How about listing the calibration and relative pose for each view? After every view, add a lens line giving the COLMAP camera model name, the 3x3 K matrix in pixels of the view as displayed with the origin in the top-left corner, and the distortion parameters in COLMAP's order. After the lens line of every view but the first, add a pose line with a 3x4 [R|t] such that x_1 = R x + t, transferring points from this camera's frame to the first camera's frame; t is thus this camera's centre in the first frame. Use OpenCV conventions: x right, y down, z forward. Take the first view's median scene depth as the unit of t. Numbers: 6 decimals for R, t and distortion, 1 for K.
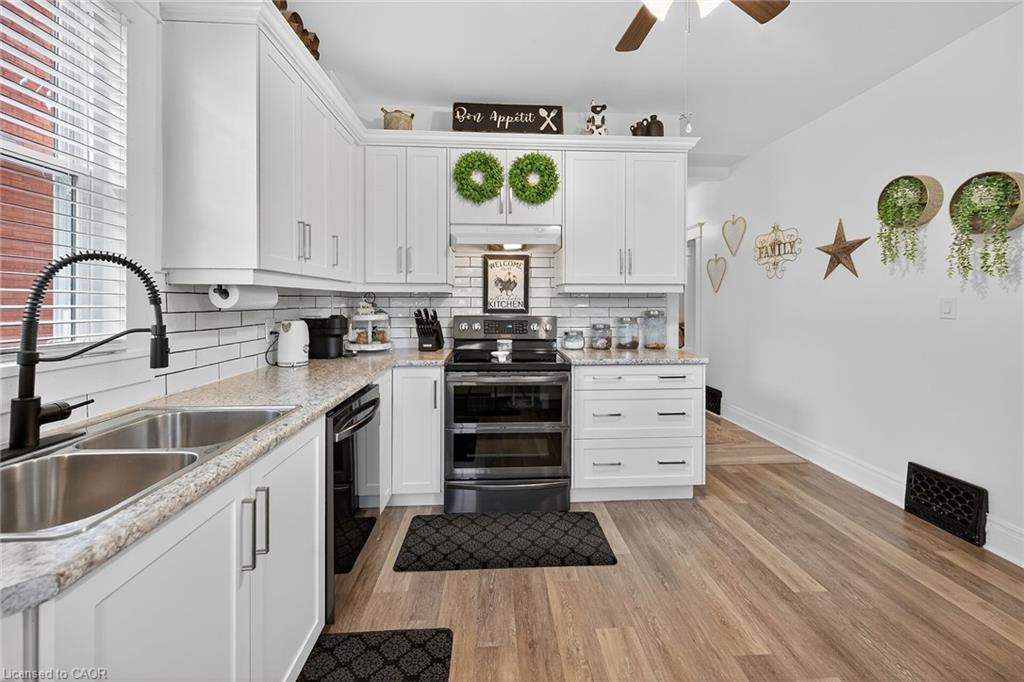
lens RADIAL K [[386.3, 0, 555.6], [0, 386.3, 304.0], [0, 0, 1]] dist [-0.000101, -0.000007]
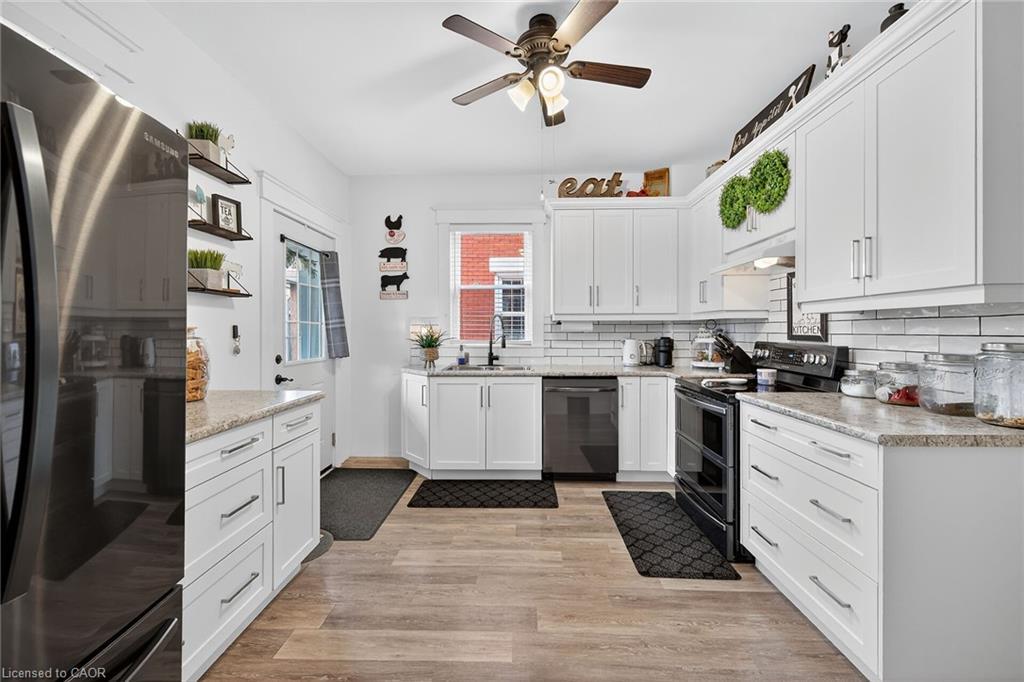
lens RADIAL K [[399.8, 0, 512.9], [0, 399.8, 332.6], [0, 0, 1]] dist [0.001091, -0.000089]
pose [[-0.085863, 0.004372, -0.996297, 0.958803], [-0.003828, 0.999982, 0.004718, 0.006144], [0.996300, 0.004219, -0.085845, 0.561522]]
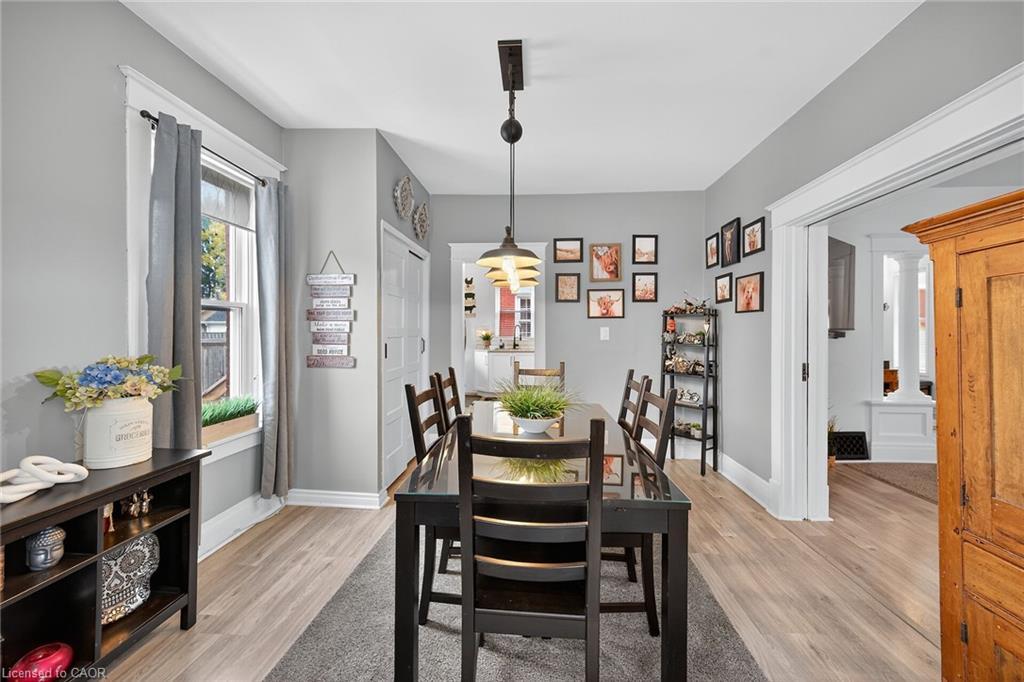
lens RADIAL K [[396.8, 0, 513.6], [0, 396.8, 334.5], [0, 0, 1]] dist [0.001024, 0.000101]
pose [[-0.133106, 0.006645, -0.991080, 2.528751], [-0.008376, 0.999934, 0.007829, -0.001026], [0.991066, 0.009344, -0.133041, 0.753598]]
